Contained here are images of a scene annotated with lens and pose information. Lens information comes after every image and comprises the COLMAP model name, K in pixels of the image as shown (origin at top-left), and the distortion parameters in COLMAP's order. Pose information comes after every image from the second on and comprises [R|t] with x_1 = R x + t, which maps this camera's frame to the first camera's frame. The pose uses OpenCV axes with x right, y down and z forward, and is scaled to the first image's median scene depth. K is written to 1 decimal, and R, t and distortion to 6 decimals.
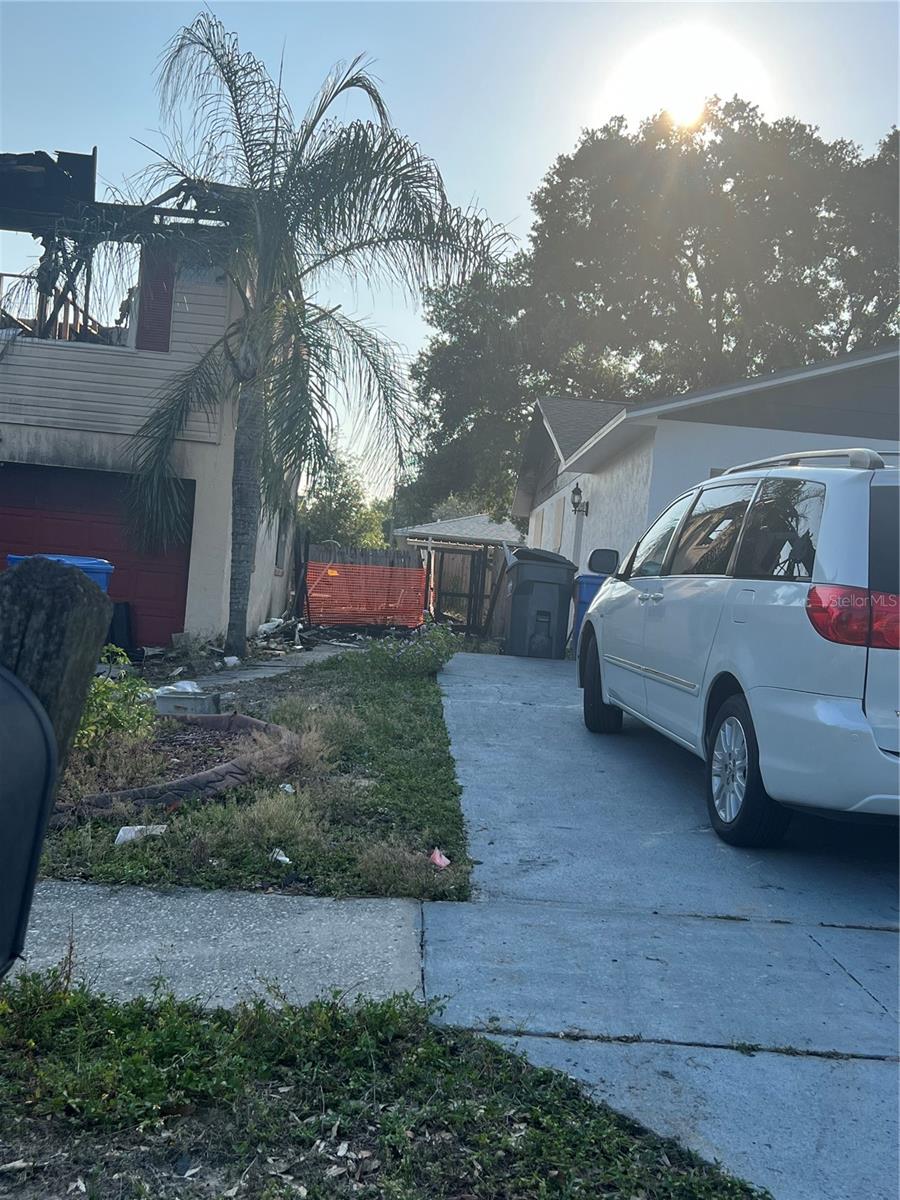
lens RADIAL K [[1263.1, 0, 450.0], [0, 1263.1, 600.0], [0, 0, 1]] dist [0.011402, 0.007359]
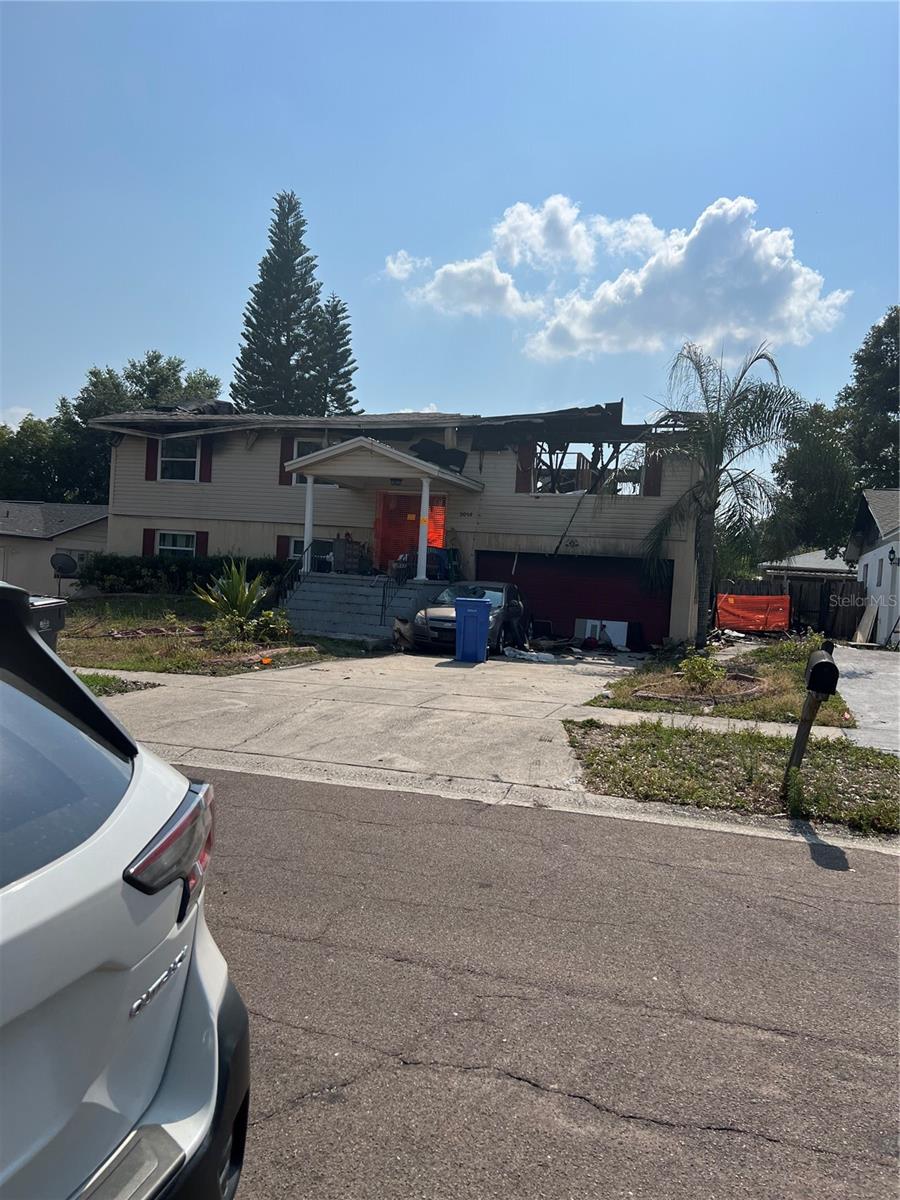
lens RADIAL K [[878.6, 0, 450.0], [0, 878.6, 600.0], [0, 0, 1]] dist [0.001472, 0.000840]
pose [[0.932806, -0.023805, -0.359592, -0.038822], [0.019875, 0.999696, -0.014624, -0.019632], [0.359831, 0.006494, 0.932995, -0.401369]]
